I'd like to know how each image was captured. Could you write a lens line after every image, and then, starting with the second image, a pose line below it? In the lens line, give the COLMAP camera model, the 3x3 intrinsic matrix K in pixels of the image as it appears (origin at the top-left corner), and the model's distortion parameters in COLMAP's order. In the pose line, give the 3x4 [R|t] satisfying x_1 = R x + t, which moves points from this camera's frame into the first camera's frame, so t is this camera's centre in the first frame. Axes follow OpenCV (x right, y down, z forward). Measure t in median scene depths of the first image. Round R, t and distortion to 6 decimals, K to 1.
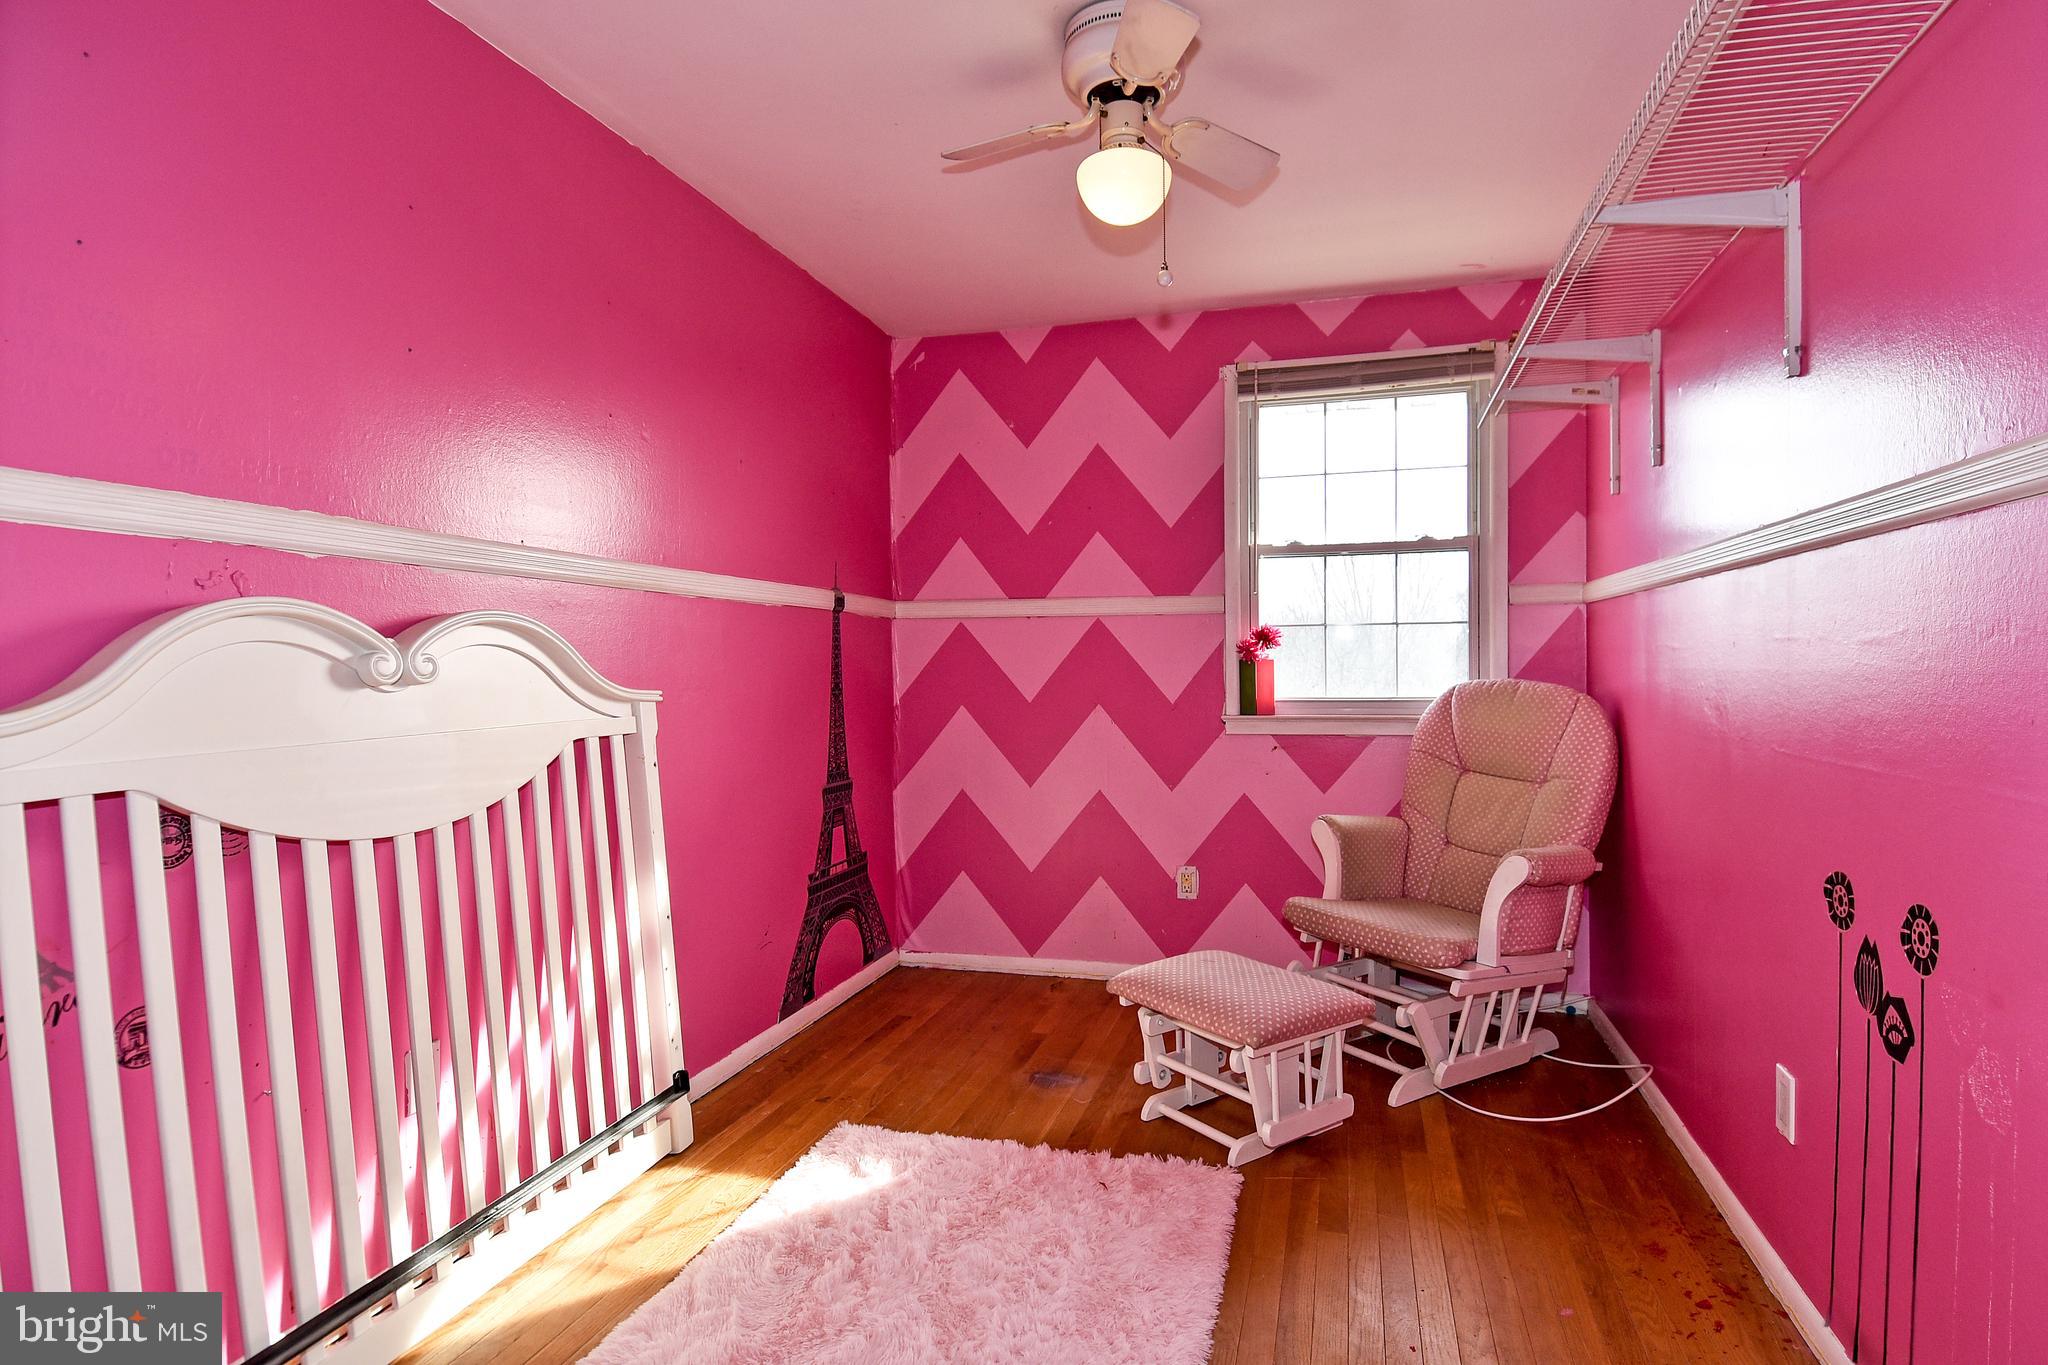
lens RADIAL K [[1075.0, 0, 1031.6], [0, 1075.0, 682.8], [0, 0, 1]] dist [0.044030, -0.061133]
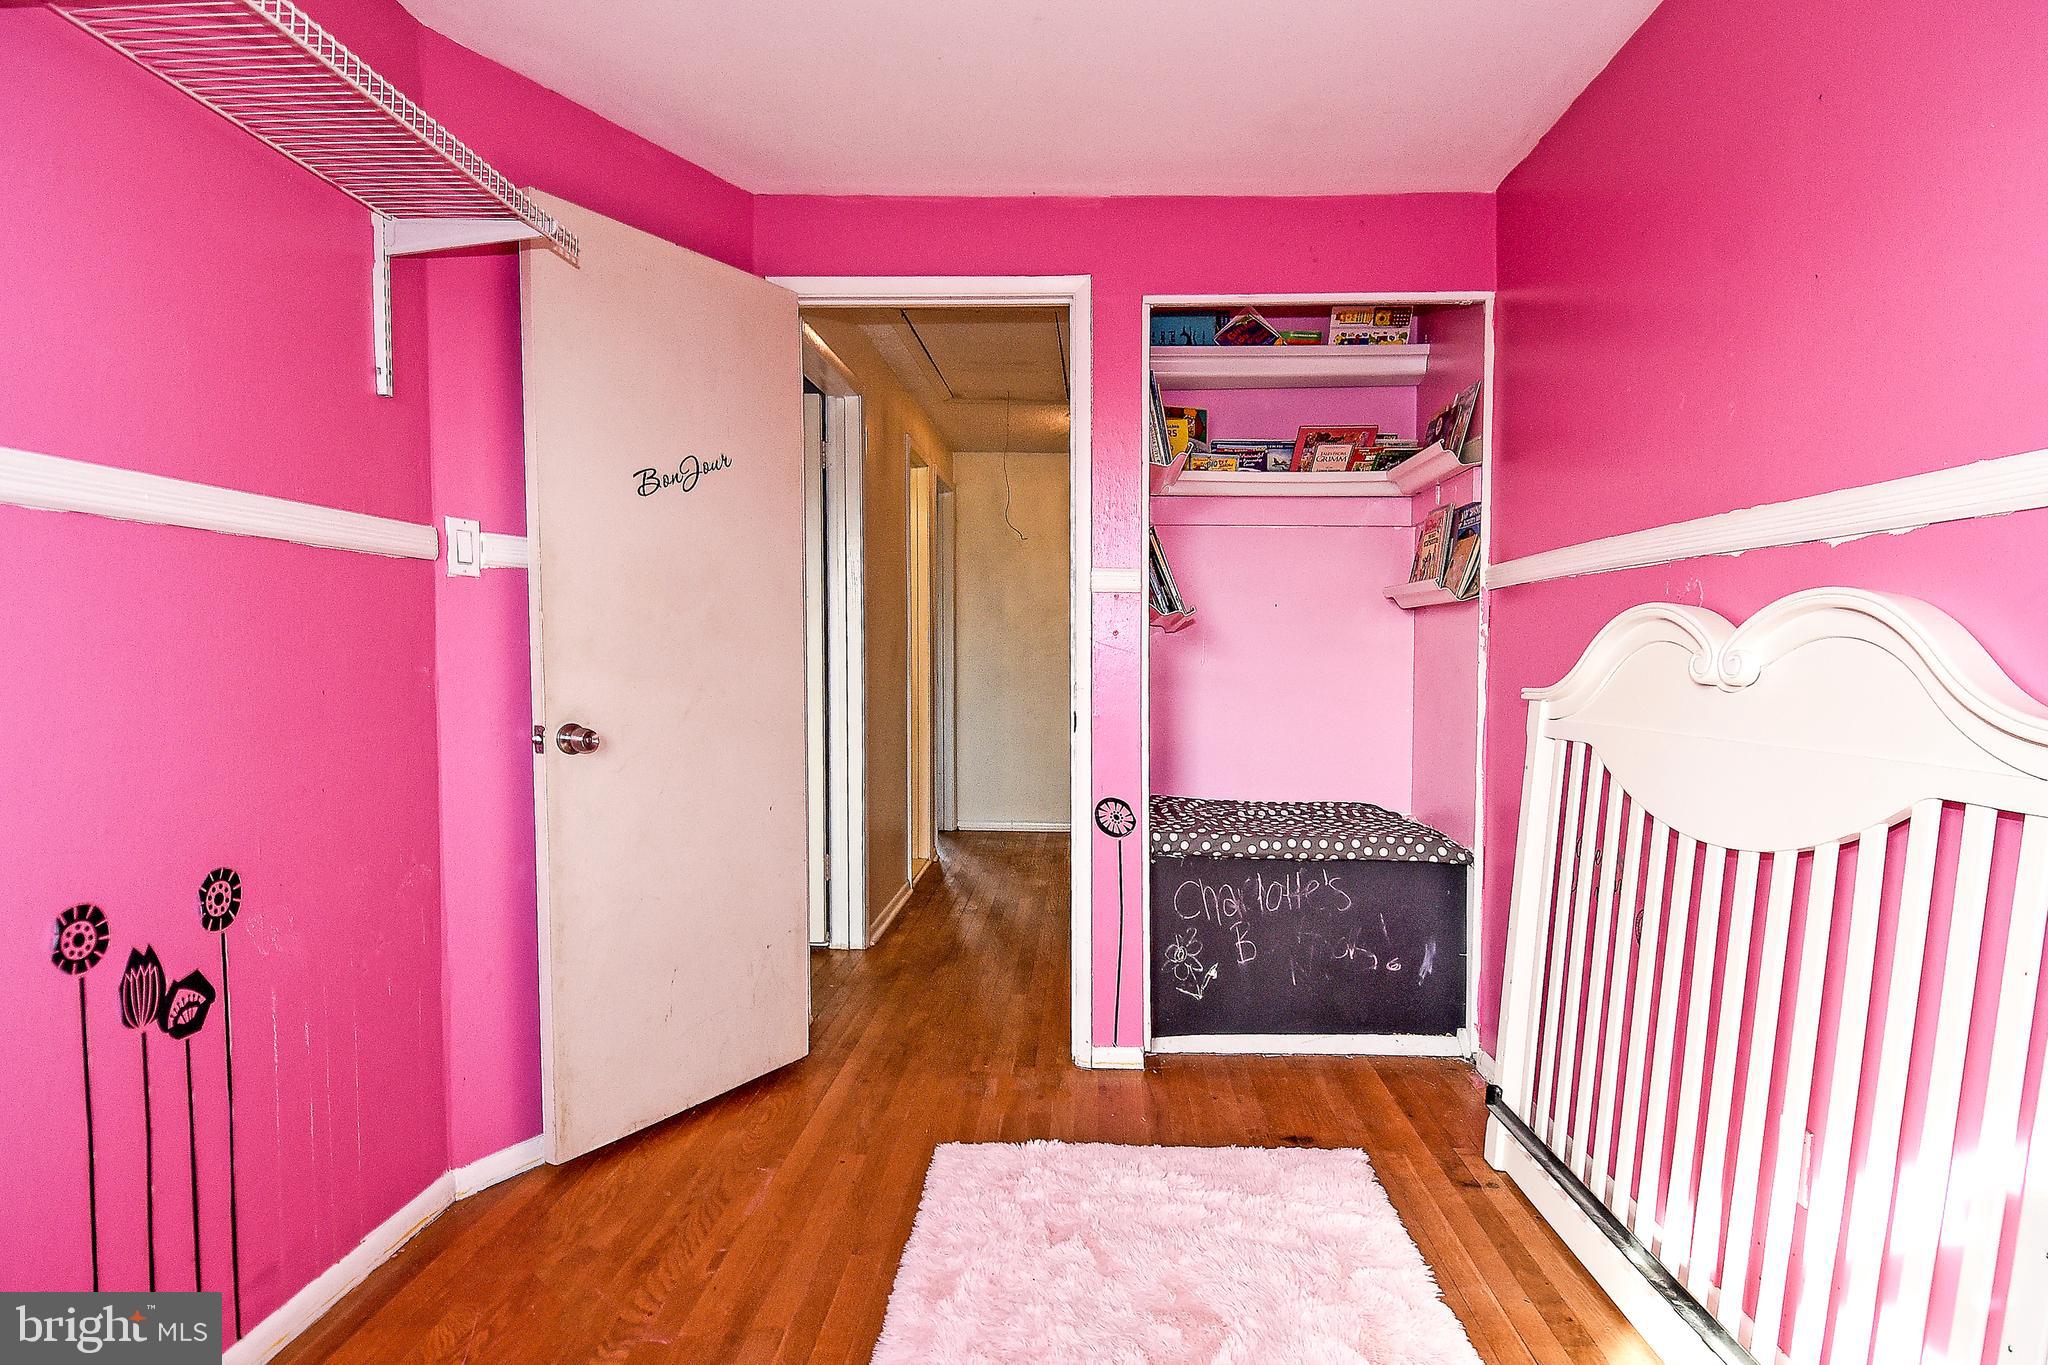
lens RADIAL K [[1075.0, 0, 1031.6], [0, 1075.0, 682.8], [0, 0, 1]] dist [0.044030, -0.061133]
pose [[-0.972300, 0.001904, -0.233728, 0.244010], [-0.008302, 0.999055, 0.042673, -0.039317], [0.233588, 0.043431, -0.971365, 2.093124]]
